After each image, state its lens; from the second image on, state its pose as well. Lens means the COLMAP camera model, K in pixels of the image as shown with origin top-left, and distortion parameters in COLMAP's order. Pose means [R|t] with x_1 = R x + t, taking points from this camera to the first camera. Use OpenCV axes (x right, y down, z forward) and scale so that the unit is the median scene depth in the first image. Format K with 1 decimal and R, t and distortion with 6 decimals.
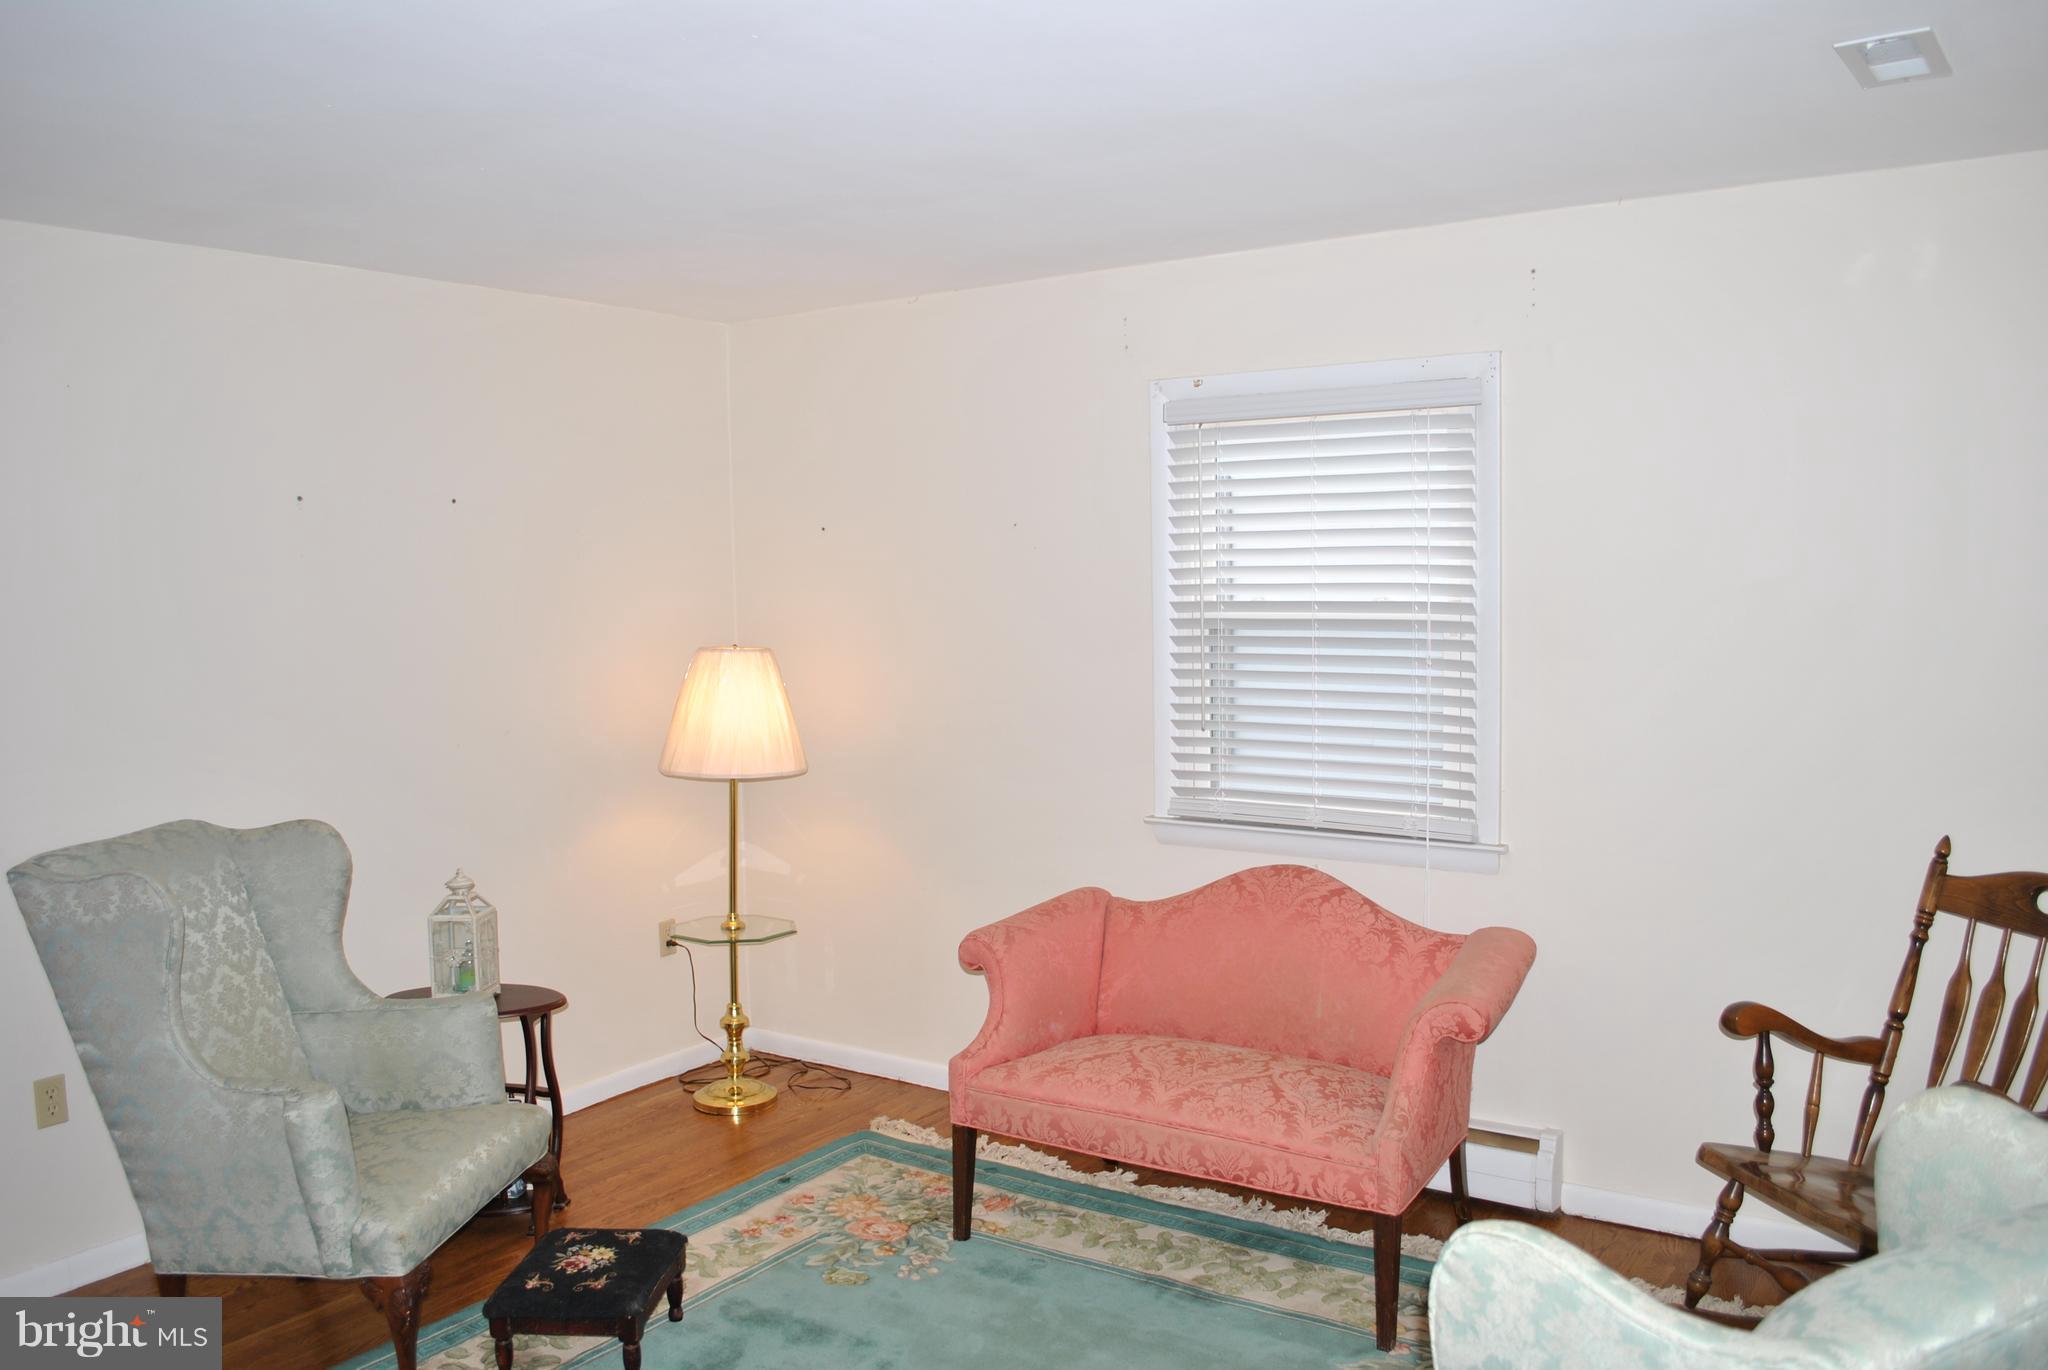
lens RADIAL K [[1634.6, 0, 1031.3], [0, 1634.6, 682.3], [0, 0, 1]] dist [-0.084640, 0.011070]
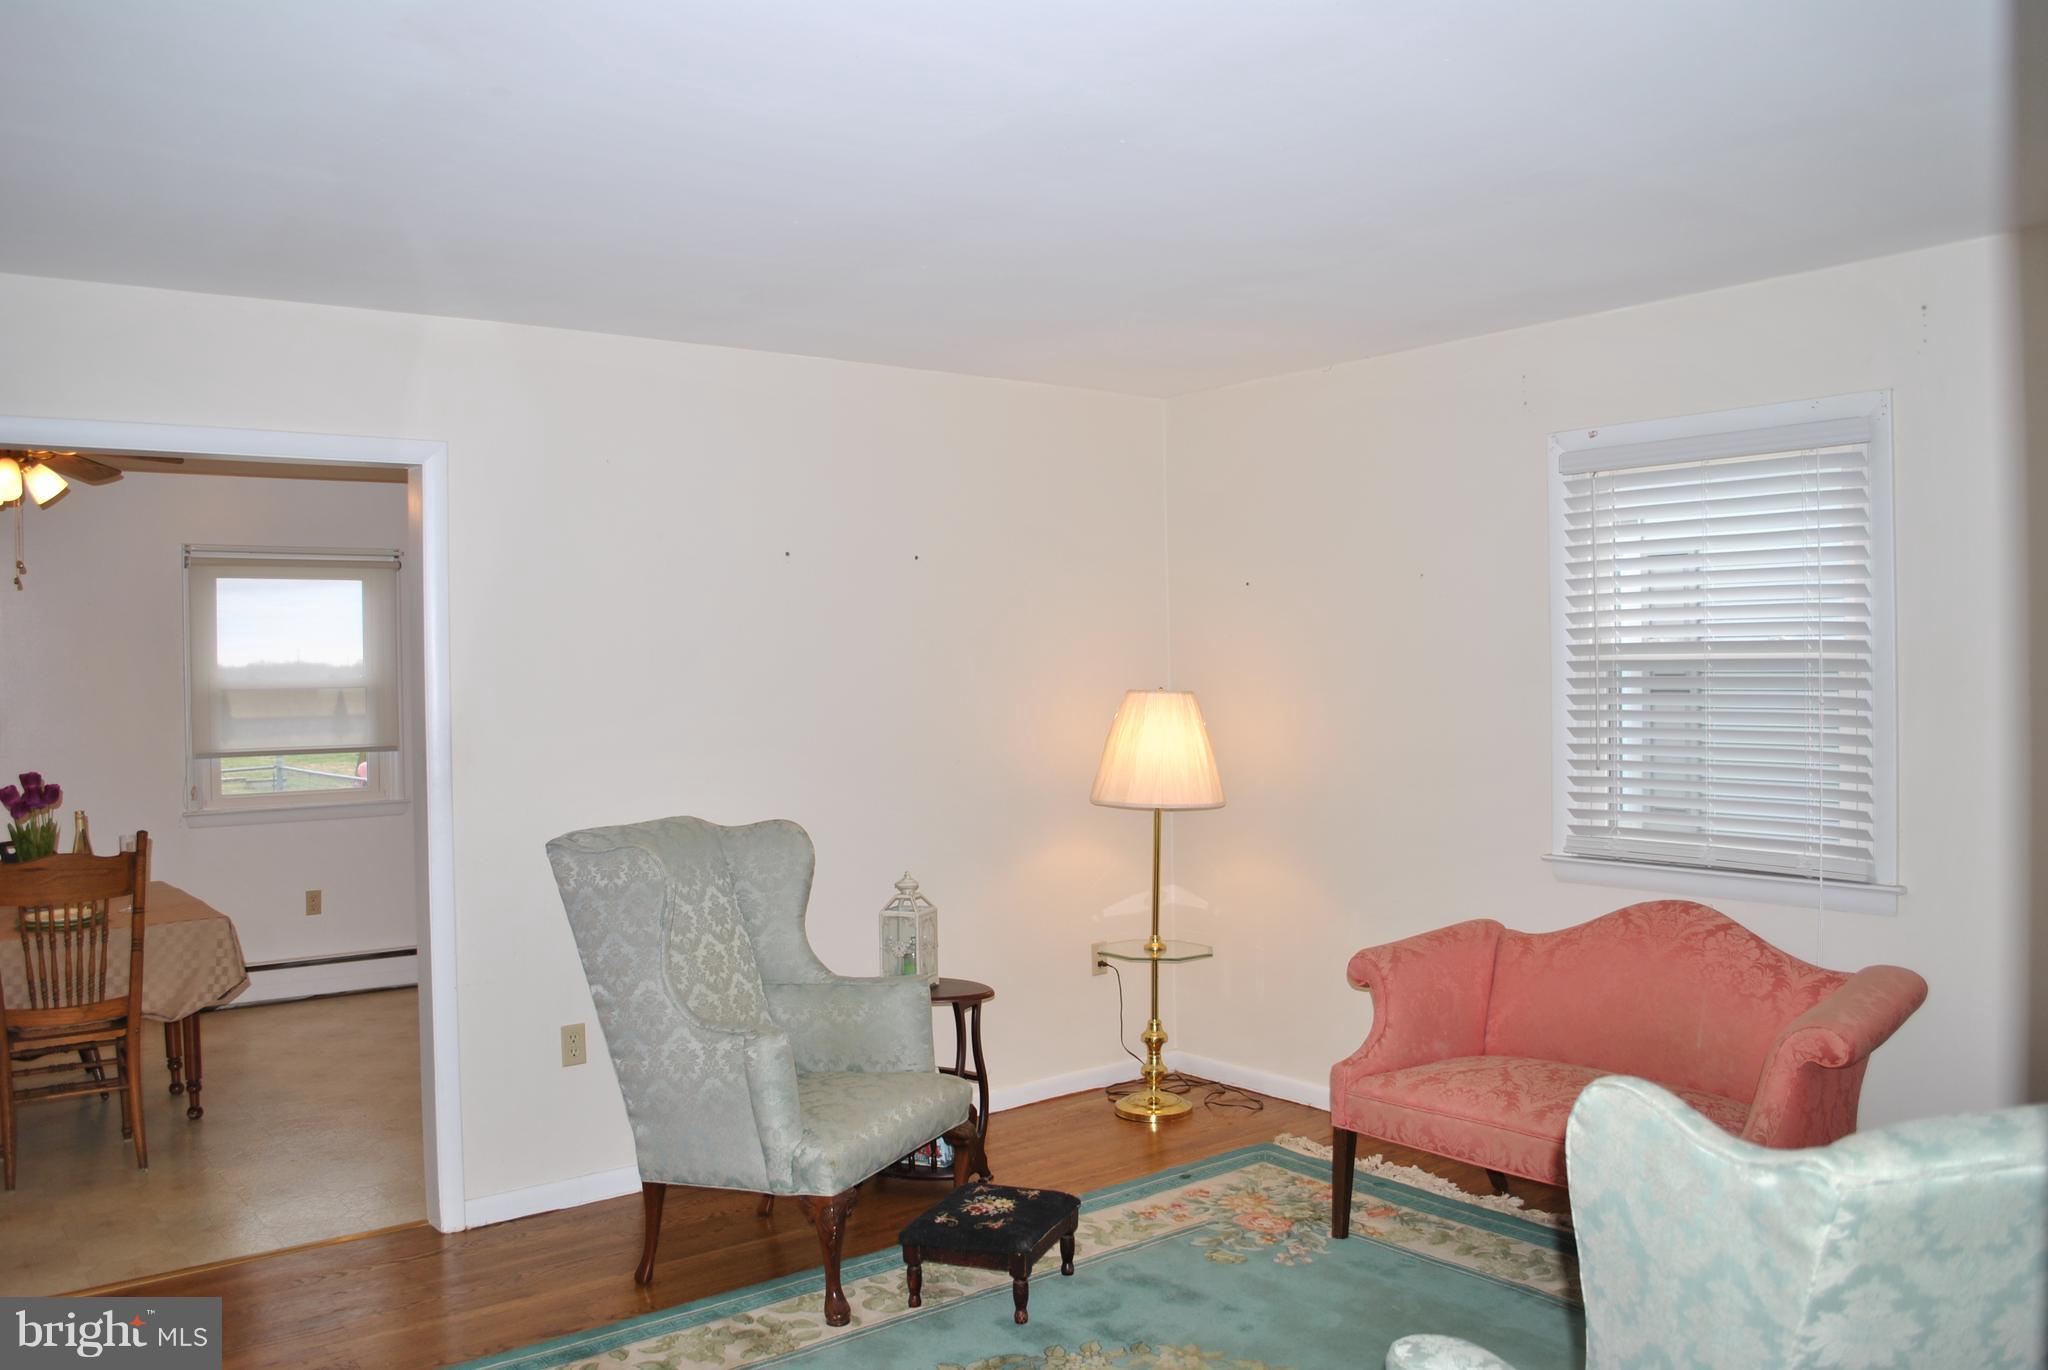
lens RADIAL K [[1634.6, 0, 1019.4], [0, 1634.6, 681.6], [0, 0, 1]] dist [-0.084640, 0.011070]
pose [[0.952317, 0.005238, -0.305065, 0.077641], [-0.021672, 0.998489, -0.050507, 0.038015], [0.304340, 0.054710, 0.950991, -0.089927]]
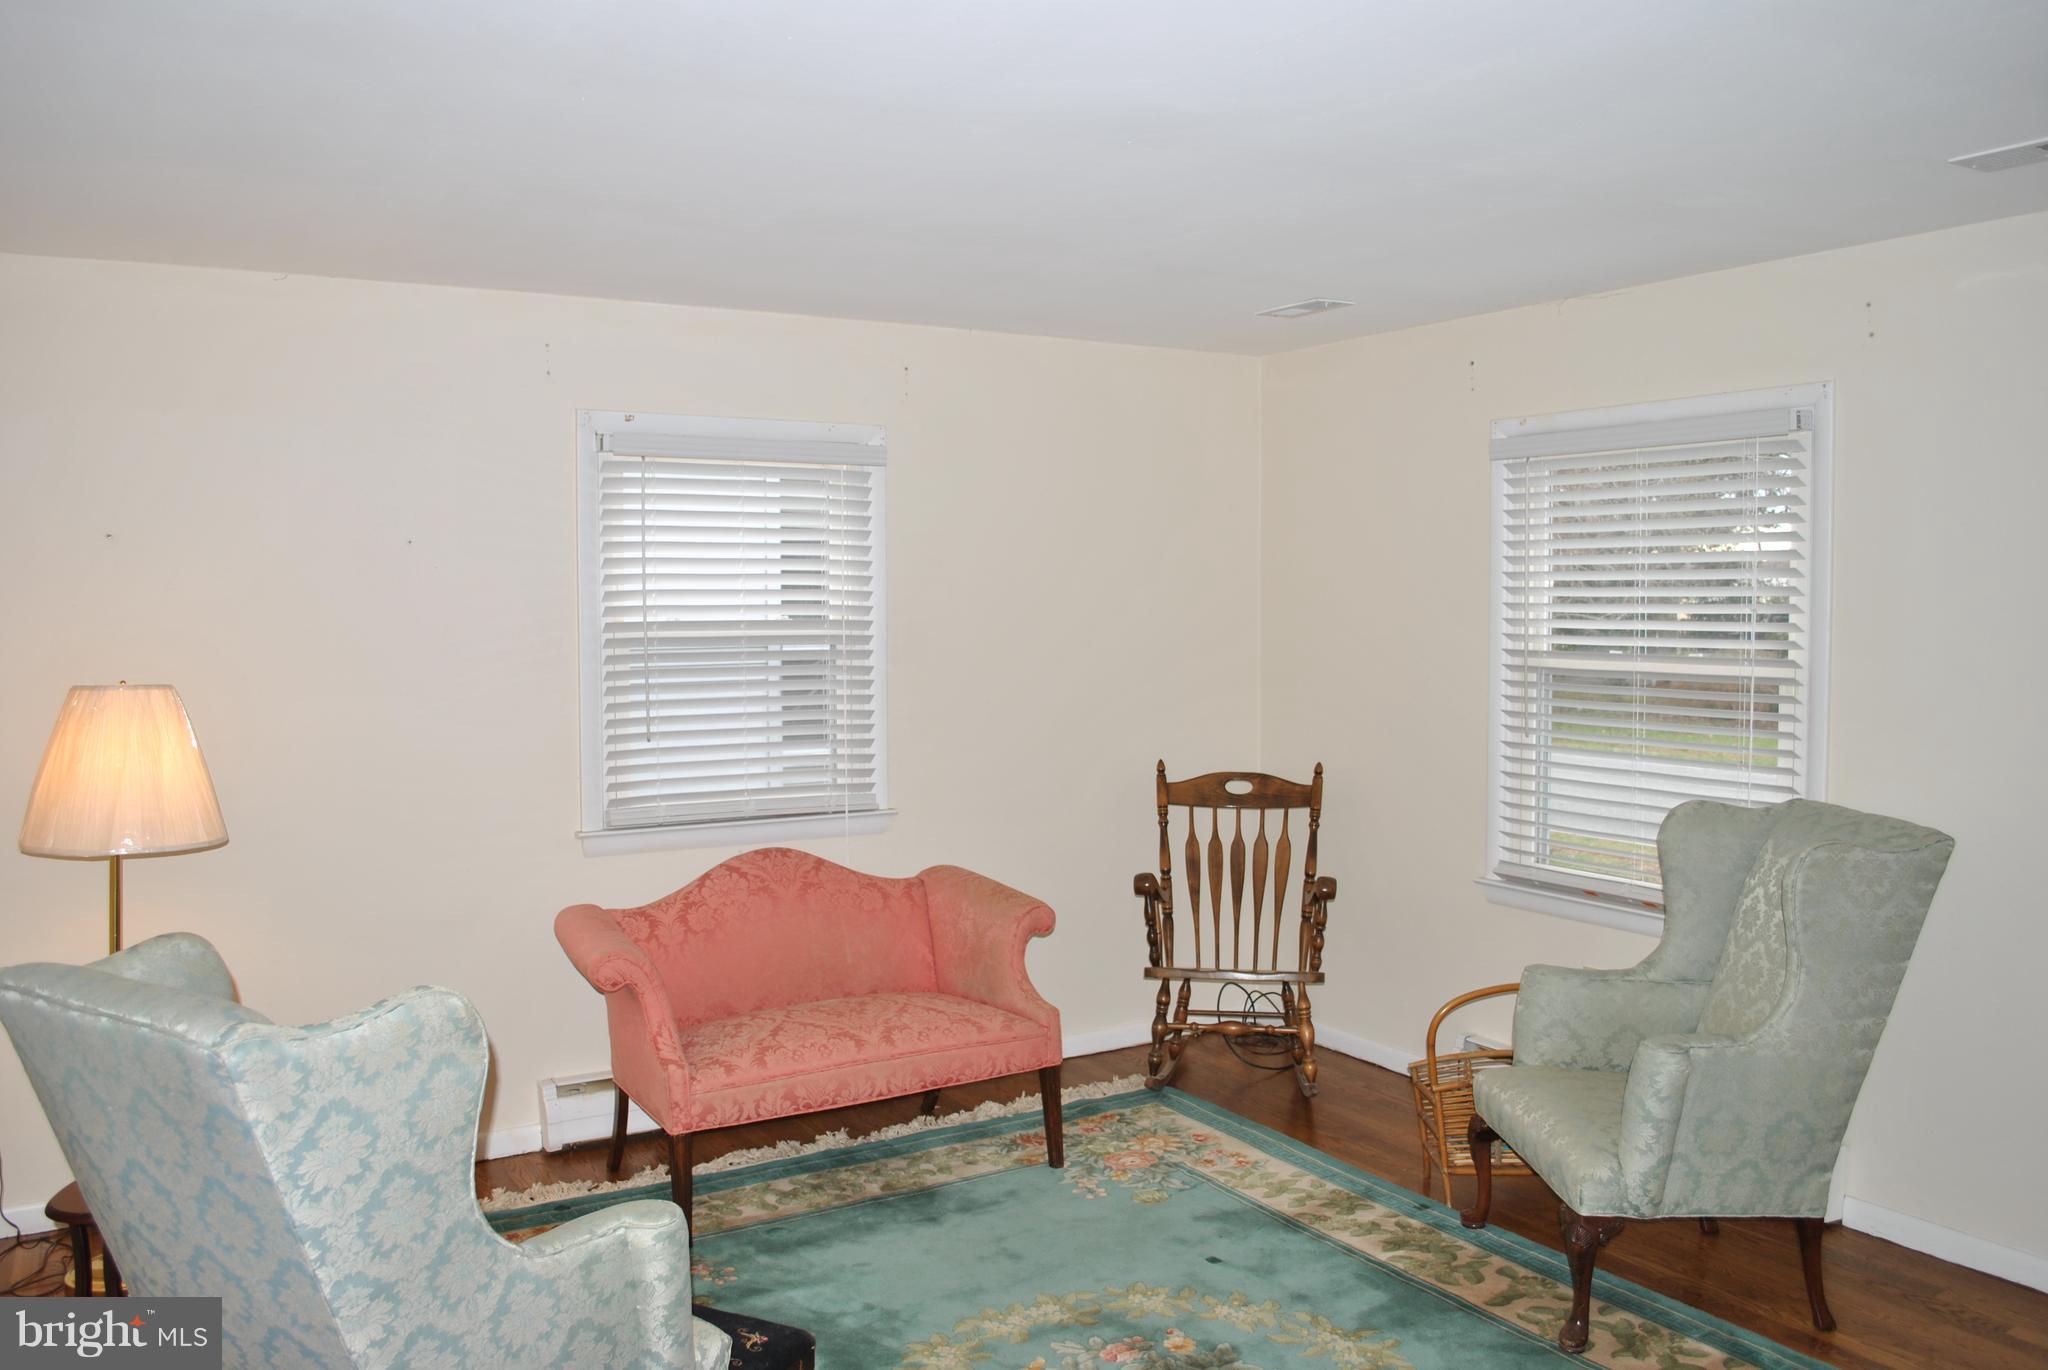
lens RADIAL K [[1634.6, 0, 1034.2], [0, 1634.6, 676.9], [0, 0, 1]] dist [-0.084640, 0.011070]
pose [[0.414553, -0.027406, 0.909612, -0.856724], [0.064417, 0.997923, 0.000709, 0.003073], [-0.907742, 0.058301, 0.415457, 0.366404]]
